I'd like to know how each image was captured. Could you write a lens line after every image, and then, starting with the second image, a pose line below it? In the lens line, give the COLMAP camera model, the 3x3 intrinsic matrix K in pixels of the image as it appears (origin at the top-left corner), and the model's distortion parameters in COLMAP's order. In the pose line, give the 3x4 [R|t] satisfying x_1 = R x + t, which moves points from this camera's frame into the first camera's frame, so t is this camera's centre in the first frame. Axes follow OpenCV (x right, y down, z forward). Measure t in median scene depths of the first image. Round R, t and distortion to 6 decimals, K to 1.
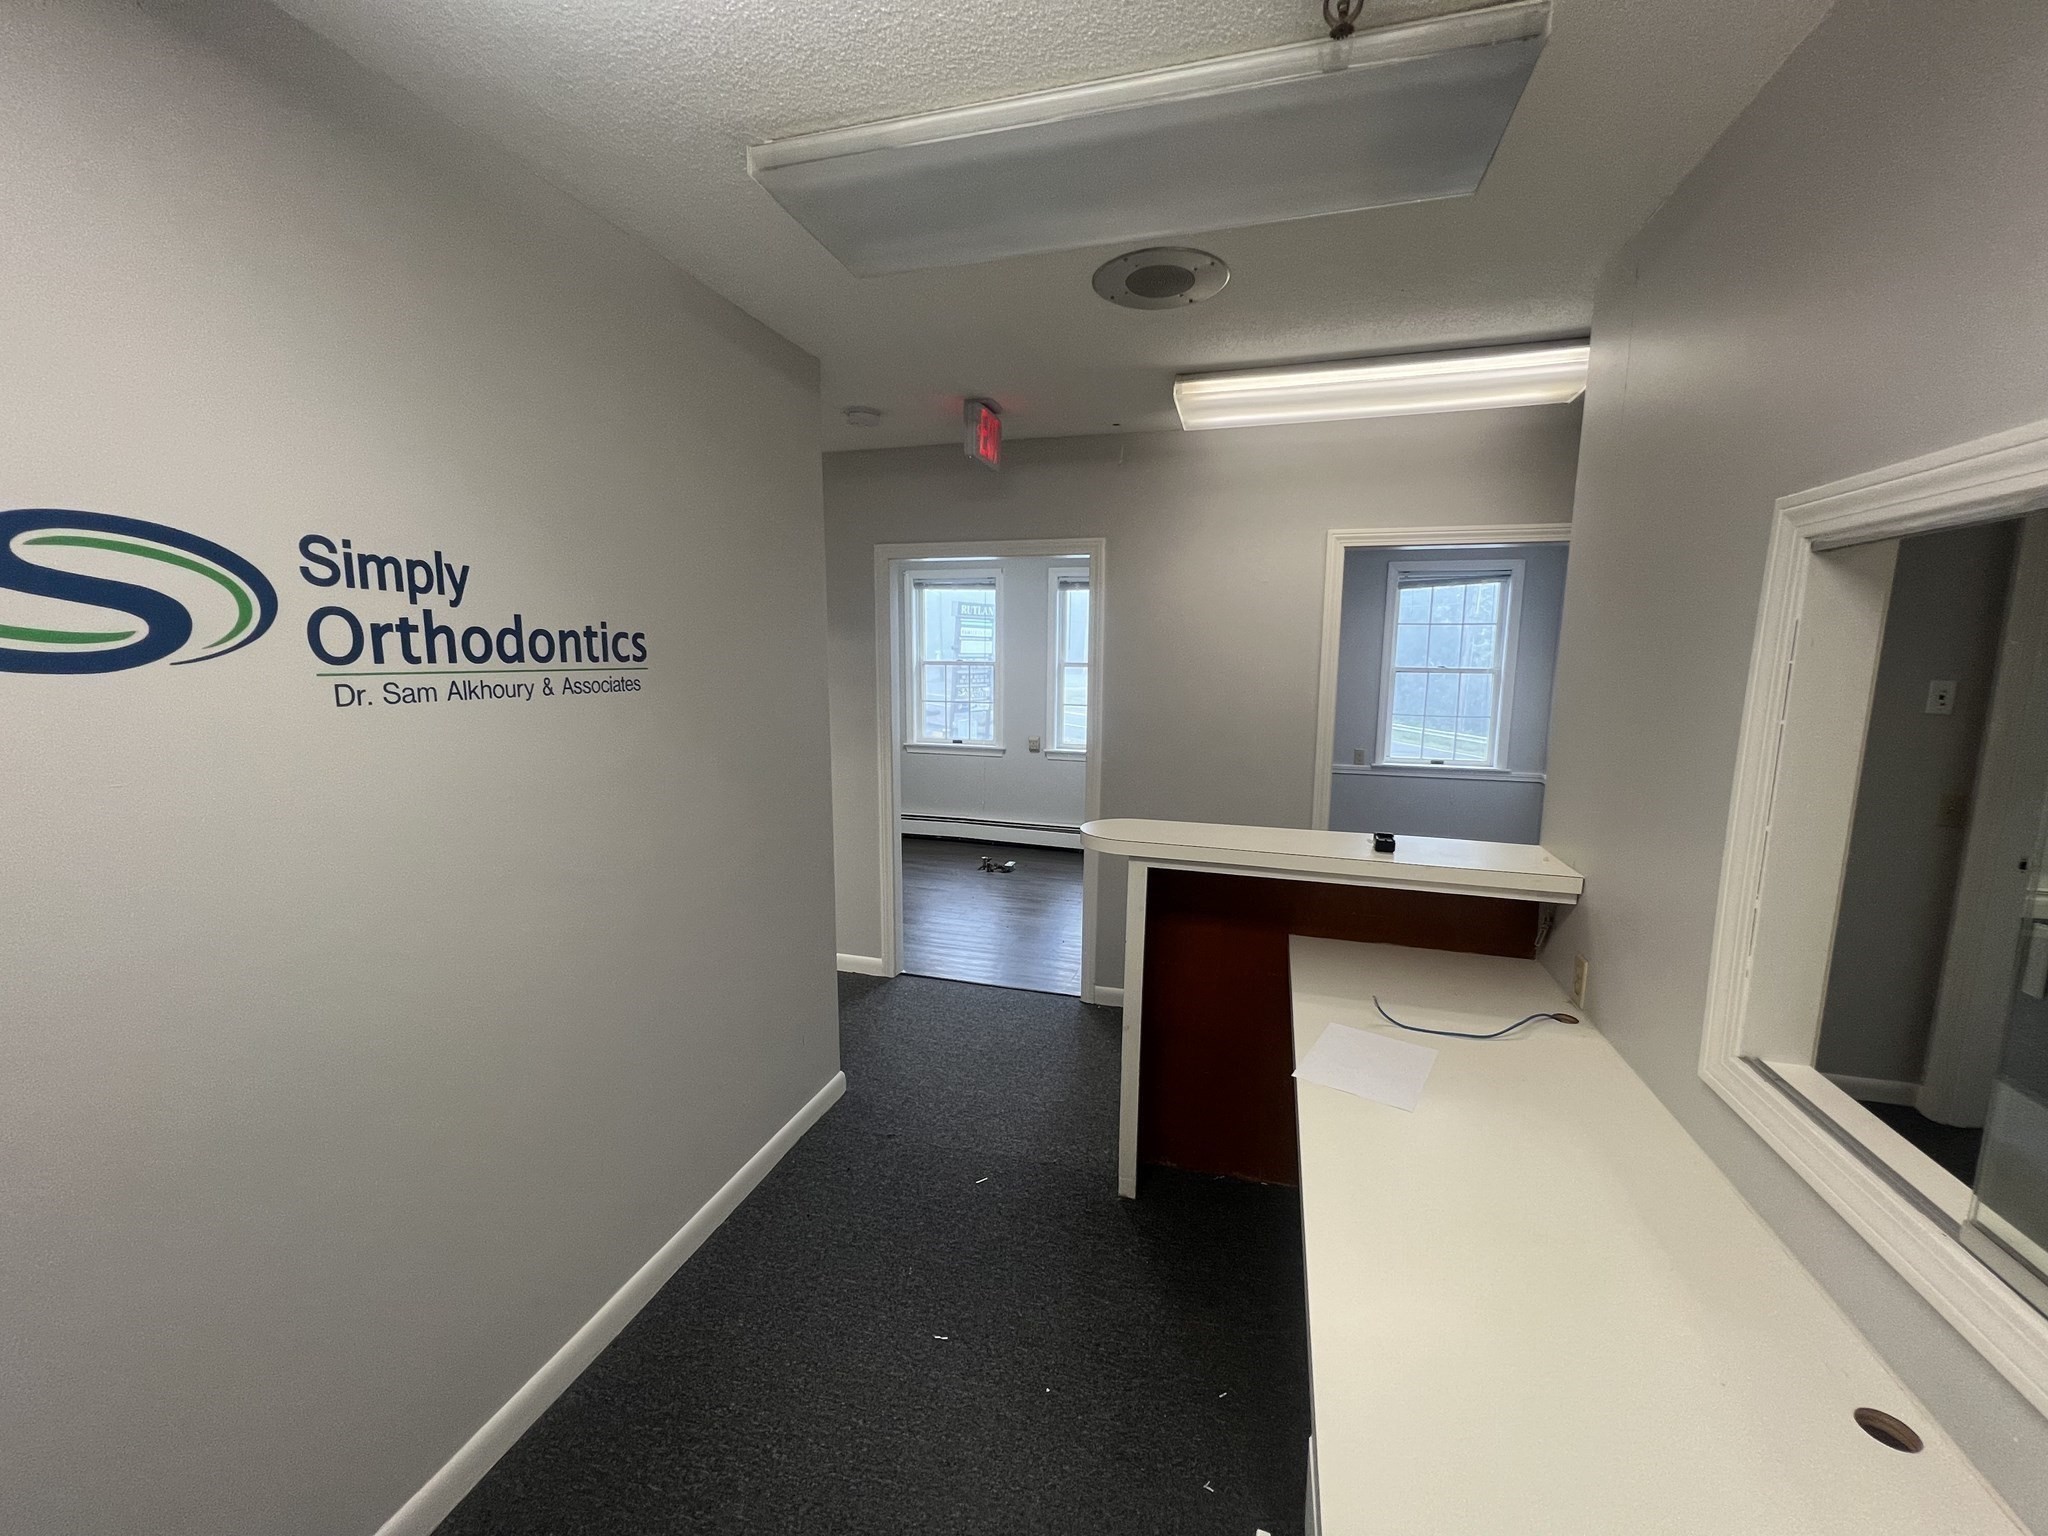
lens RADIAL K [[815.7, 0, 1016.2], [0, 815.7, 775.1], [0, 0, 1]] dist [-0.001686, 0.000013]
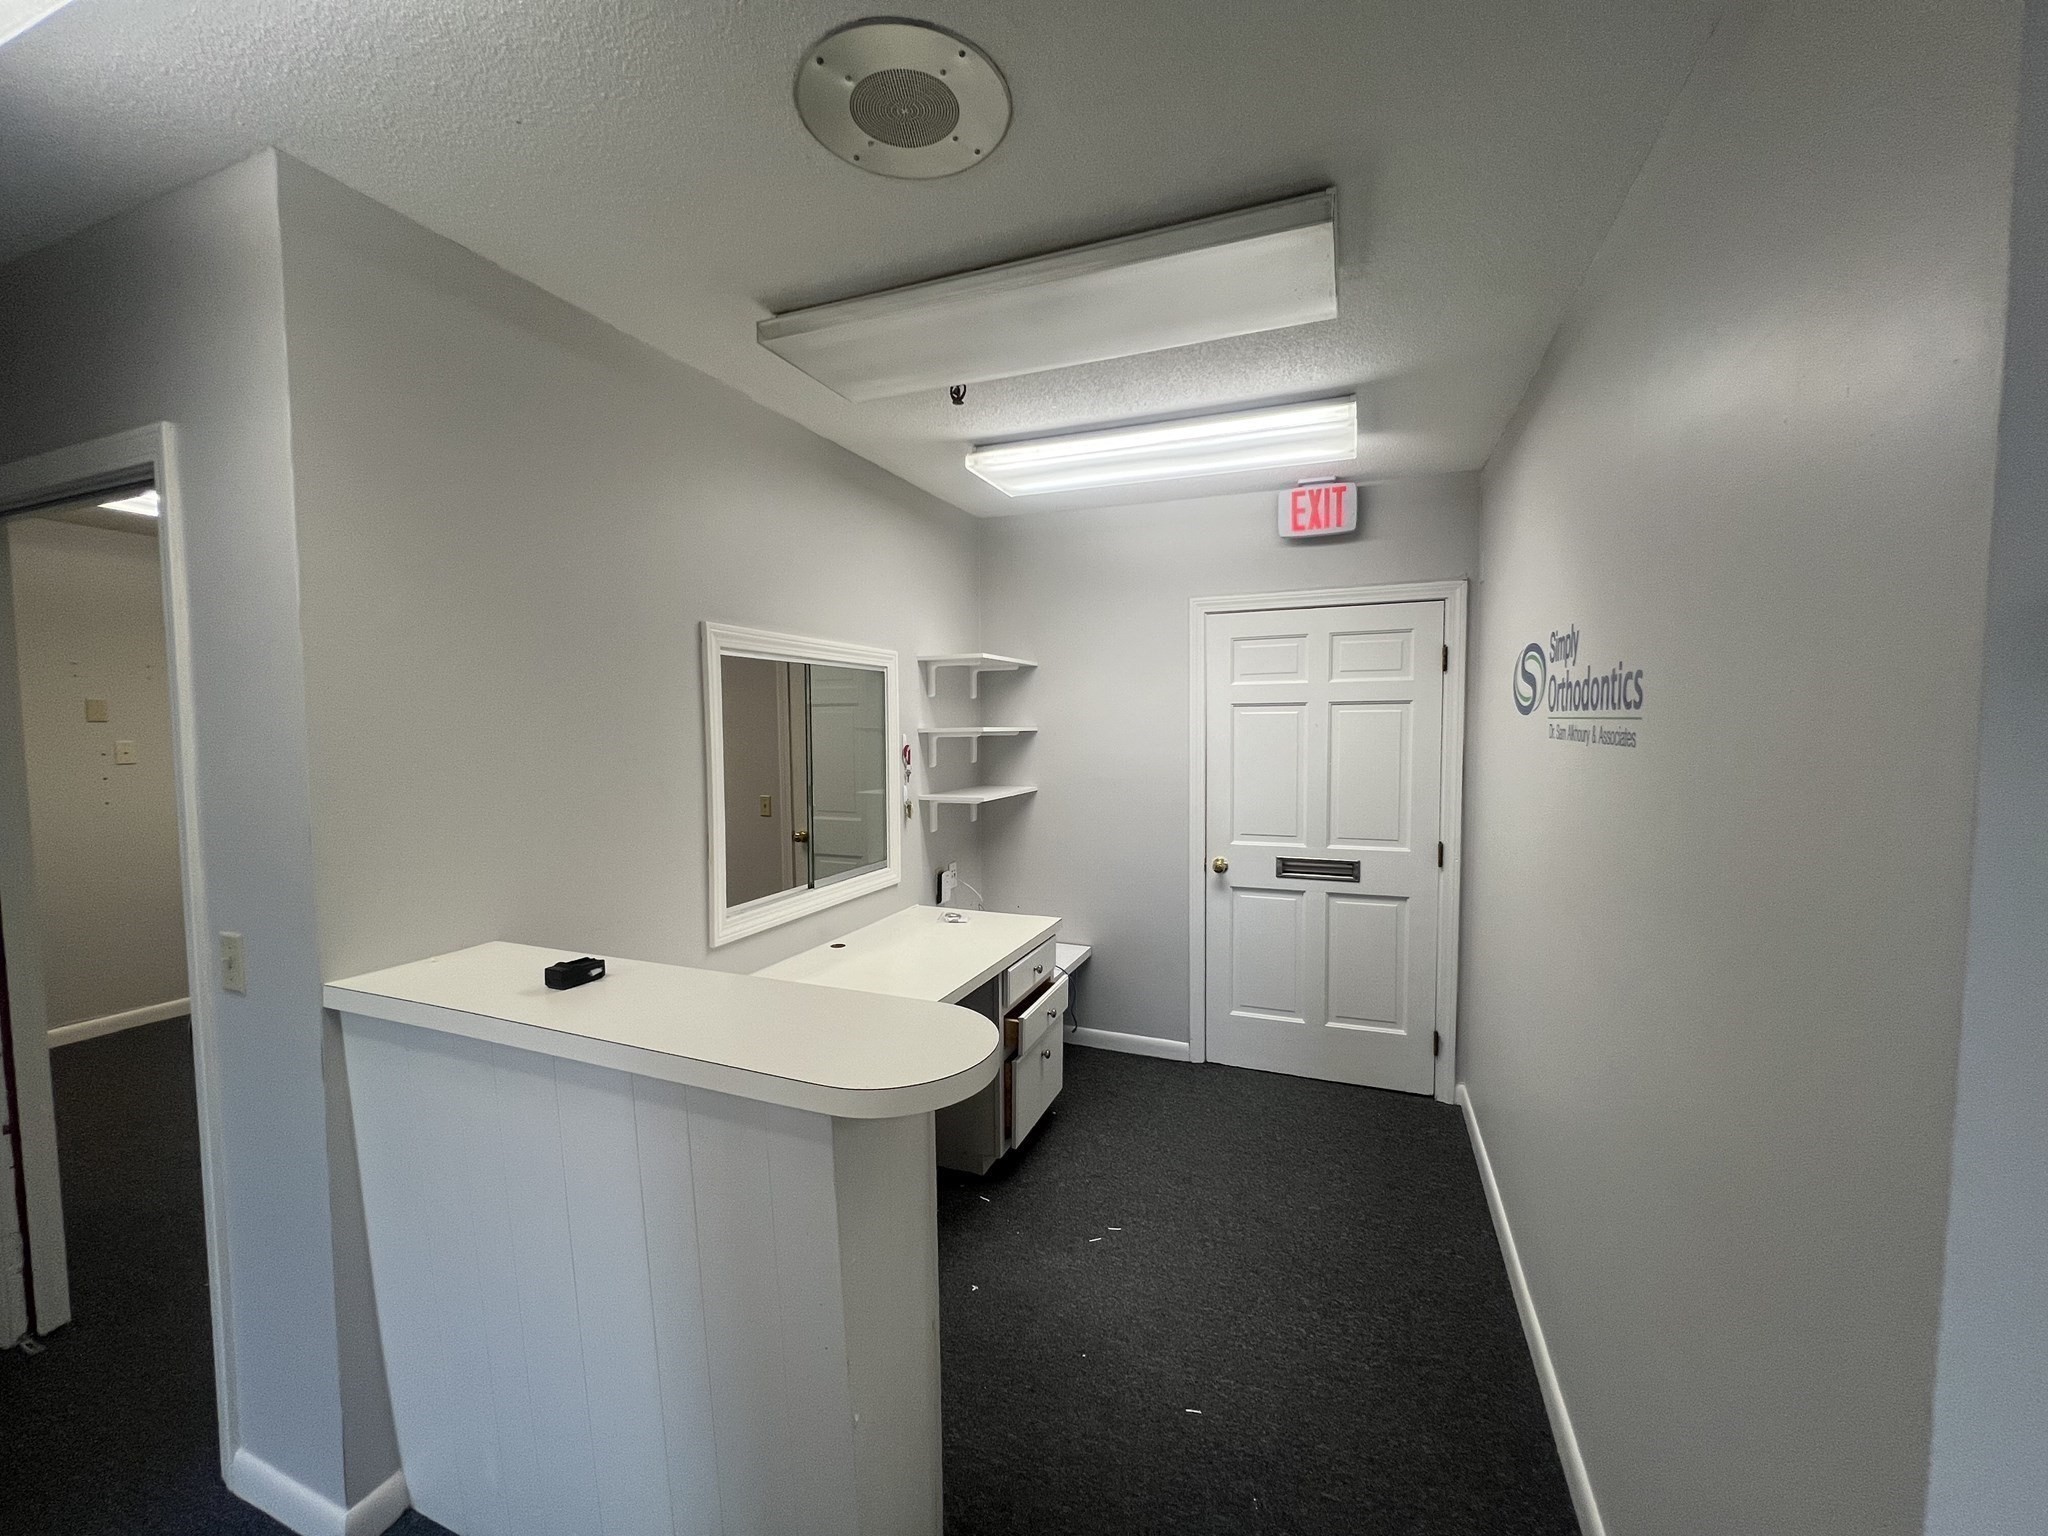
lens RADIAL K [[815.0, 0, 1022.4], [0, 815.0, 765.0], [0, 0, 1]] dist [0.000133, 0.000169]
pose [[-0.995256, -0.009860, 0.096788, 0.023755], [0.009801, 0.979629, 0.200577, -0.313816], [-0.096794, 0.200574, -0.974885, 2.303977]]
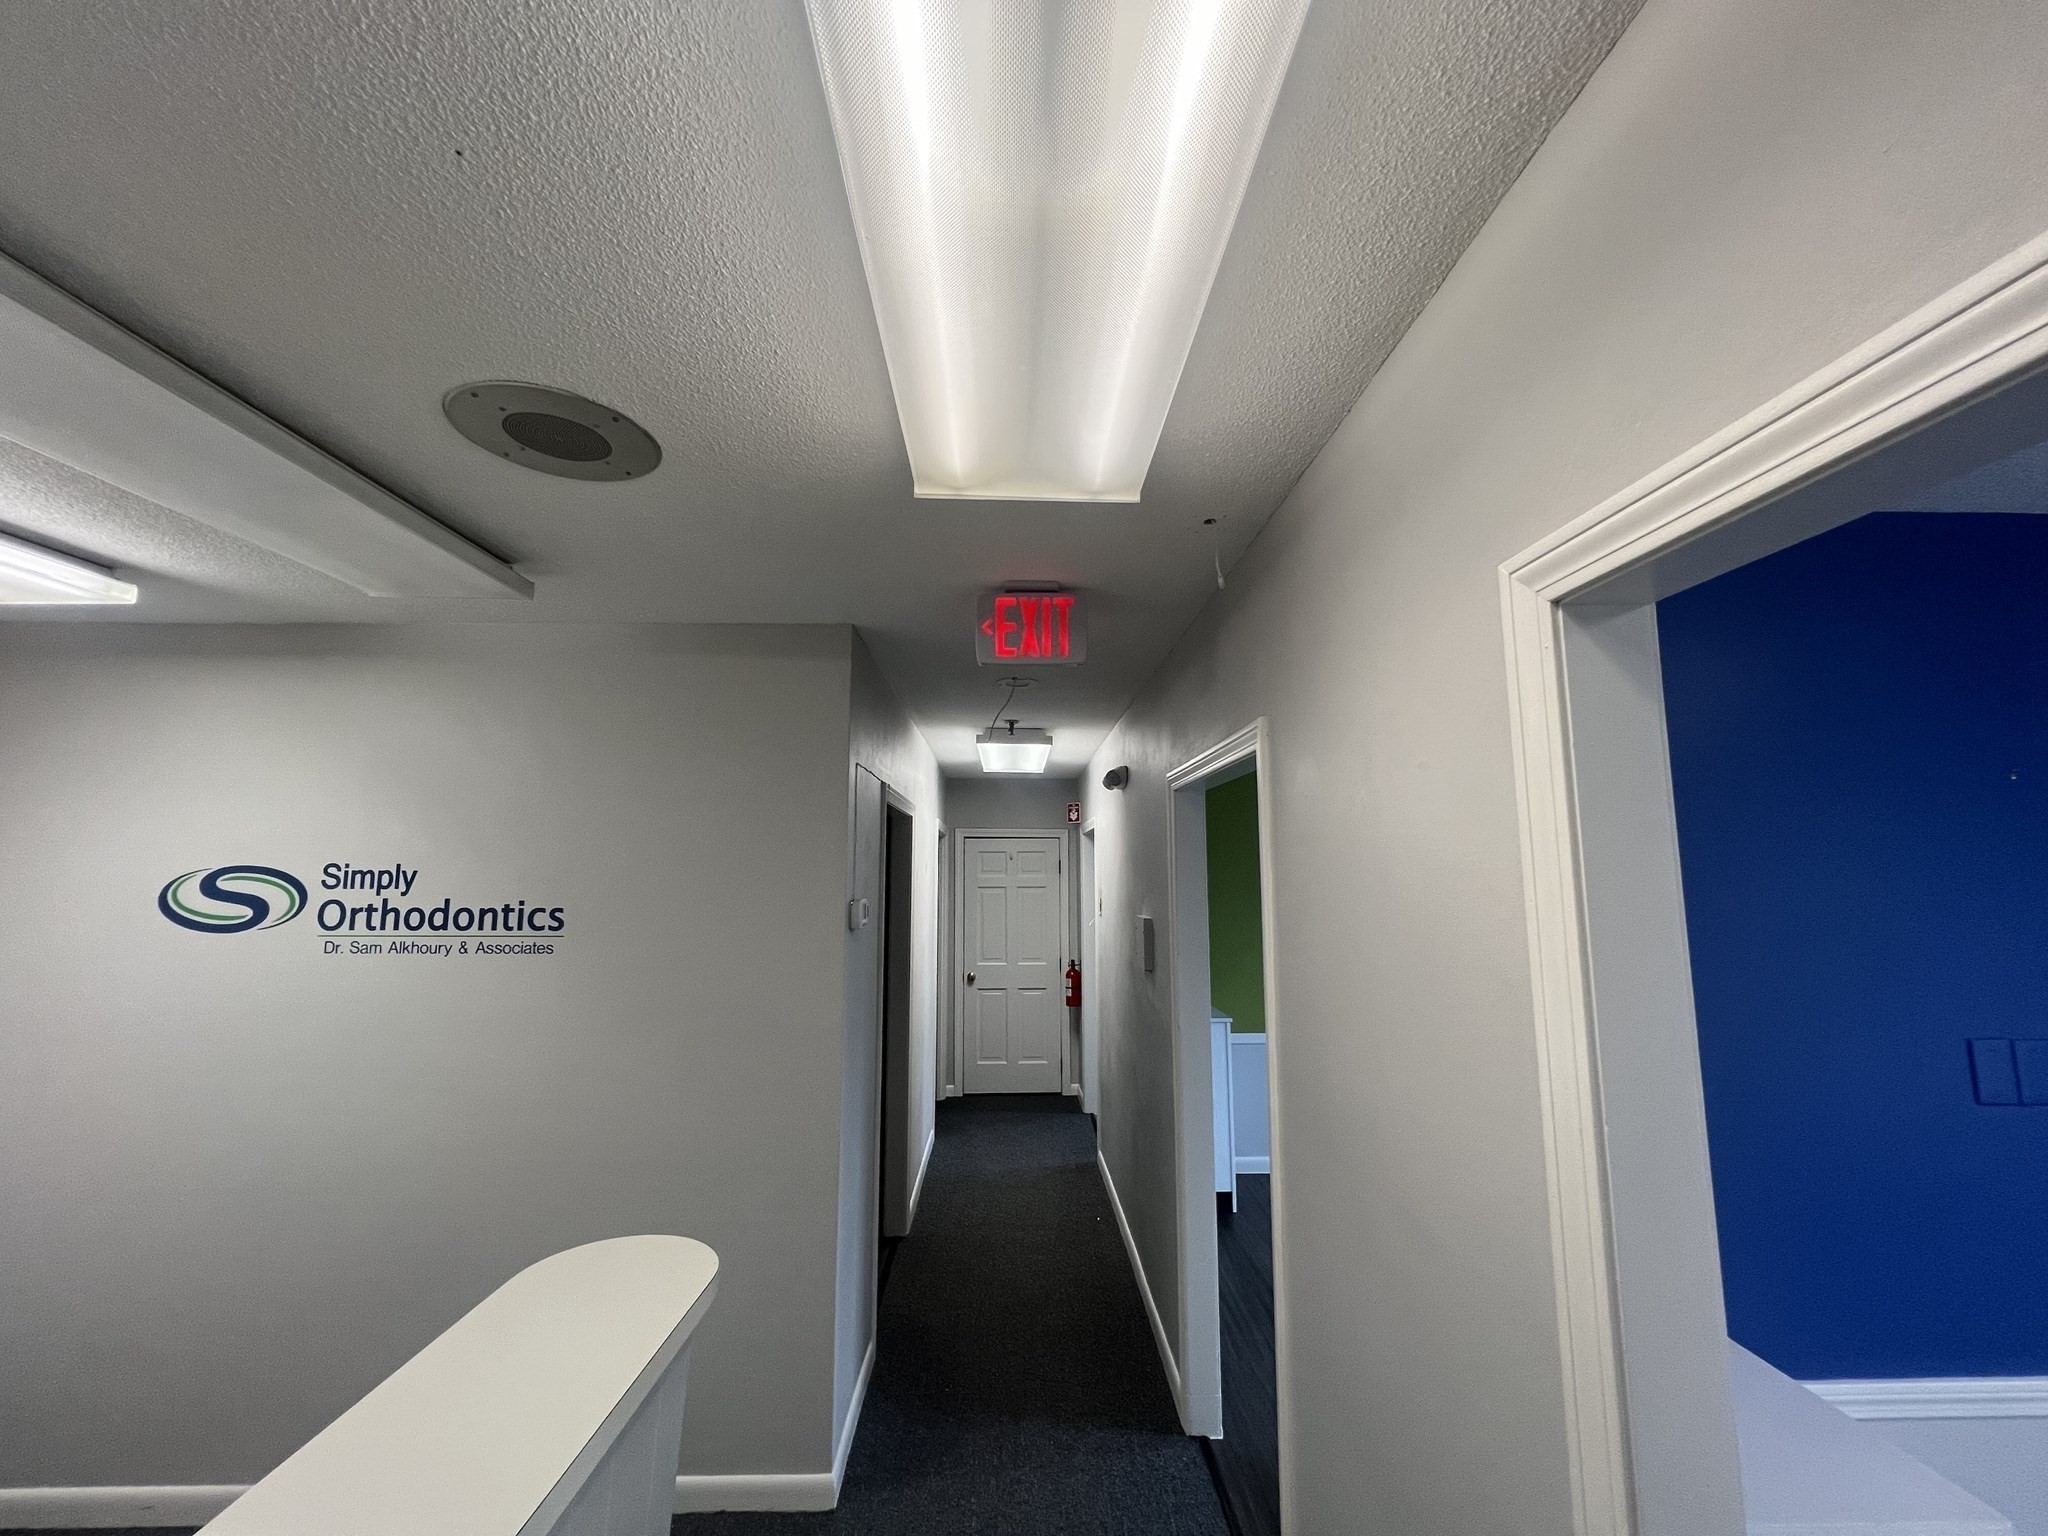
lens RADIAL K [[815.0, 0, 1021.7], [0, 815.0, 778.1], [0, 0, 1]] dist [0.000133, 0.000169]
pose [[0.297368, -0.117373, -0.947521, 1.258974], [-0.141132, 0.976109, -0.165207, -0.340621], [0.944274, 0.182853, 0.273699, 1.672918]]
